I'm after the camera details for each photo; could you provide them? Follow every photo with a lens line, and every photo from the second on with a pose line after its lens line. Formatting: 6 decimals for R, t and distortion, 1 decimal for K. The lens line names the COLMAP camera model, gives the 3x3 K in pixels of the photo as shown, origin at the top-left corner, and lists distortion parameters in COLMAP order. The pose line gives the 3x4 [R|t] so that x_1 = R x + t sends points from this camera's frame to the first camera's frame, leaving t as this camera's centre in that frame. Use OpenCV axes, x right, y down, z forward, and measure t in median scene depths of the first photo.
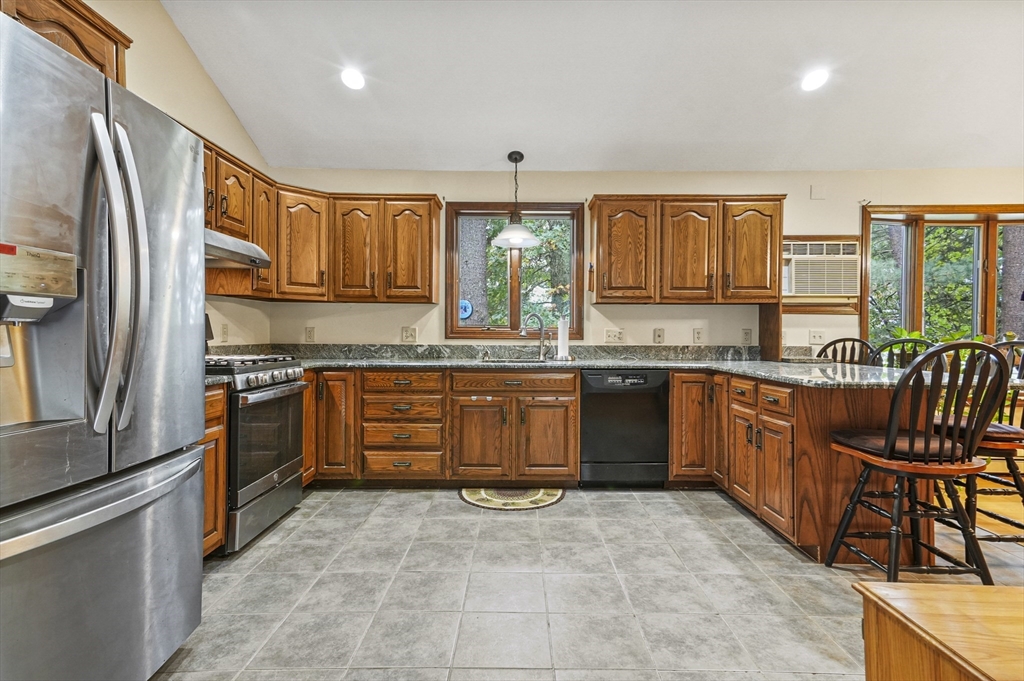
lens RADIAL K [[515.5, 0, 518.2], [0, 515.5, 338.4], [0, 0, 1]] dist [0.001404, 0.037536]
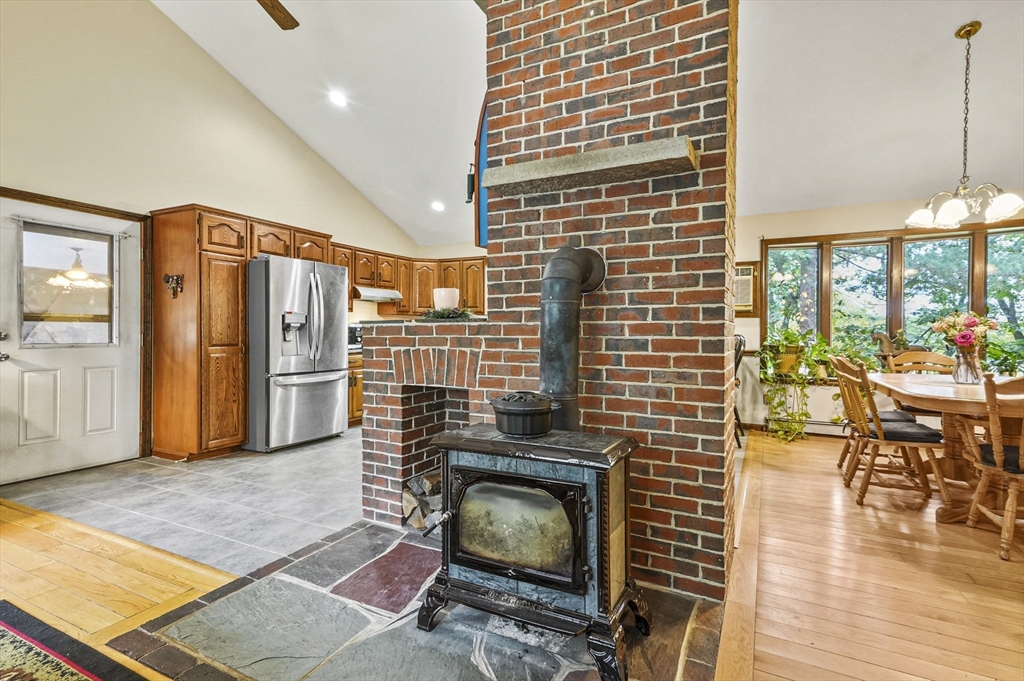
lens RADIAL K [[494.3, 0, 517.6], [0, 494.3, 334.3], [0, 0, 1]] dist [0.018984, 0.001309]
pose [[0.892670, 0.000207, -0.450711, 0.724300], [-0.001815, 0.999993, -0.003137, 0.004555], [0.450708, 0.003618, 0.892664, -0.511833]]
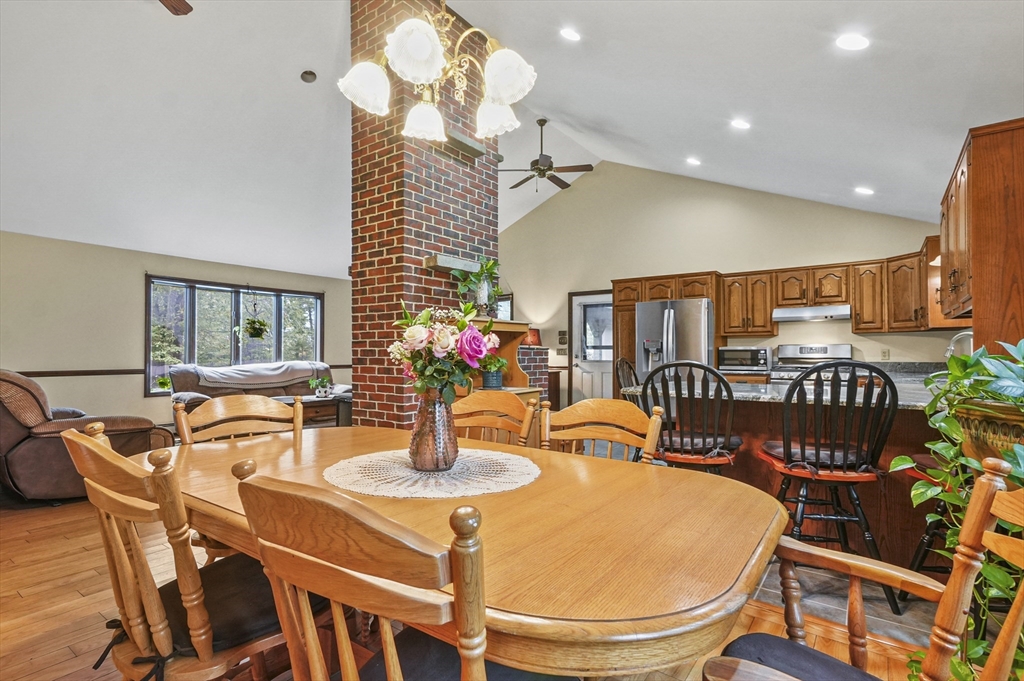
lens RADIAL K [[493.6, 0, 516.6], [0, 493.6, 347.1], [0, 0, 1]] dist [0.024777, 0.000561]
pose [[-0.582391, -0.014755, -0.812775, 1.310376], [-0.008711, 0.999891, -0.011911, -0.004216], [0.812862, 0.000143, -0.582456, 0.892274]]
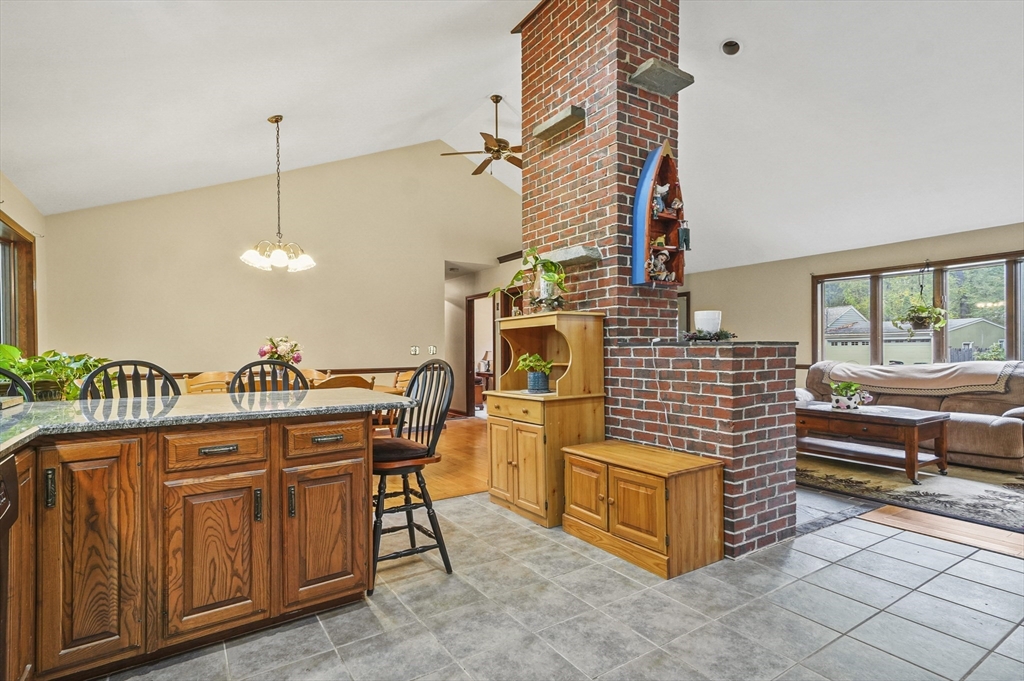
lens RADIAL K [[506.0, 0, 511.3], [0, 506.0, 353.2], [0, 0, 1]] dist [0.030707, 0.000348]
pose [[-0.558275, -0.005794, 0.829636, -0.212865], [0.008199, 0.999888, 0.012499, -0.013343], [-0.829616, 0.013780, -0.558165, 0.825040]]
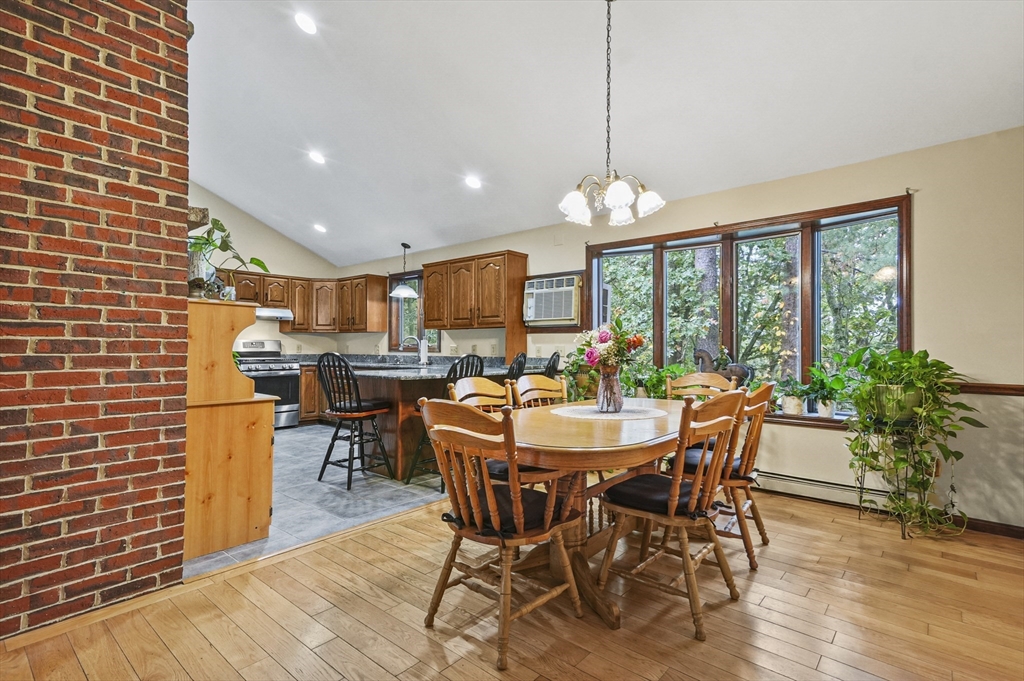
lens RADIAL K [[495.4, 0, 516.3], [0, 495.4, 342.4], [0, 0, 1]] dist [0.006591, 0.015592]
pose [[0.764019, -0.011007, -0.645099, 1.384681], [-0.003216, 0.999777, -0.020868, 0.003079], [0.645185, 0.018018, 0.763814, -0.017460]]
